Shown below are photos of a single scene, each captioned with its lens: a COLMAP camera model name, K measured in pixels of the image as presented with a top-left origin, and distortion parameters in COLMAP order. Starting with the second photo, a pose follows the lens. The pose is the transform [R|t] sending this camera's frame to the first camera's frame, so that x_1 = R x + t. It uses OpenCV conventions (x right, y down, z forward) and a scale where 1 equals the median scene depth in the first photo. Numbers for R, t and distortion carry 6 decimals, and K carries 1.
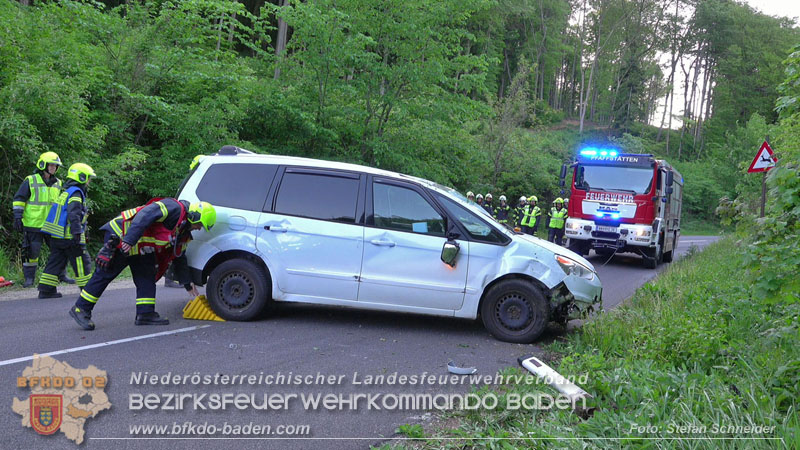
lens RADIAL K [[624.7, 0, 390.8], [0, 624.7, 223.1], [0, 0, 1]] dist [0.042747, -0.019074]
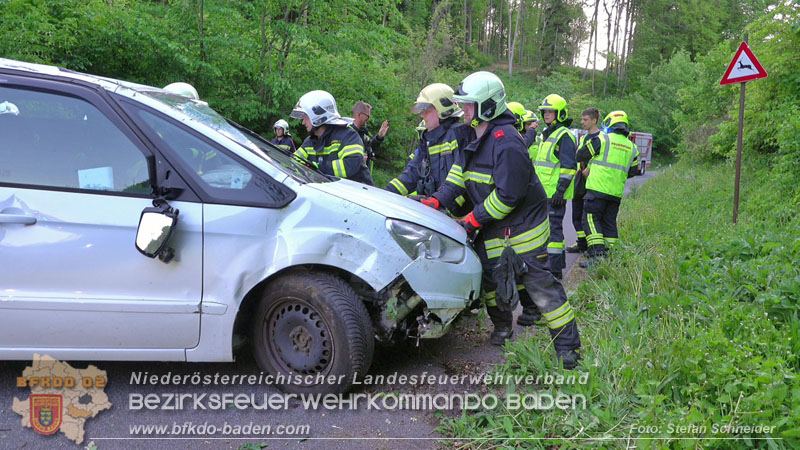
lens RADIAL K [[624.7, 0, 406.3], [0, 624.7, 230.0], [0, 0, 1]] dist [0.042747, -0.019074]
pose [[0.990889, -0.065777, 0.117530, 0.133174], [0.055863, 0.994750, 0.085746, 0.010440], [-0.122553, -0.078399, 0.989361, 0.313764]]
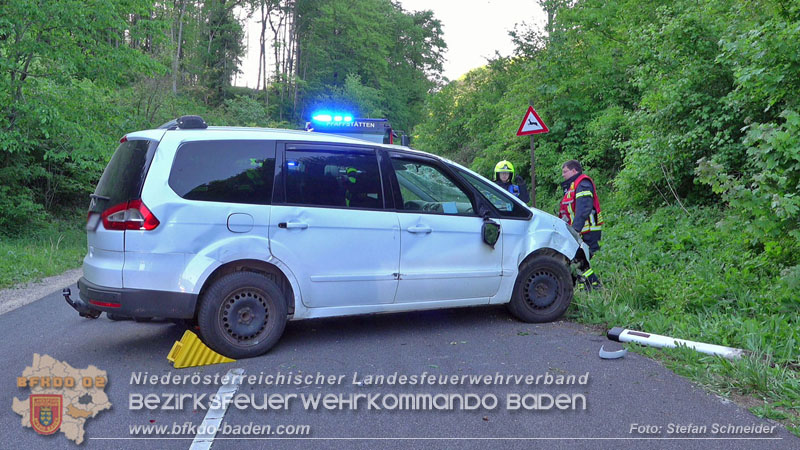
lens RADIAL K [[745.7, 0, 374.9], [0, 745.7, 205.8], [0, 0, 1]] dist [0.042930, 0.000000]
pose [[0.830805, -0.078637, 0.550980, -0.374001], [0.075627, 0.996737, 0.028220, -0.020352], [-0.551401, 0.018224, 0.834041, 0.122448]]
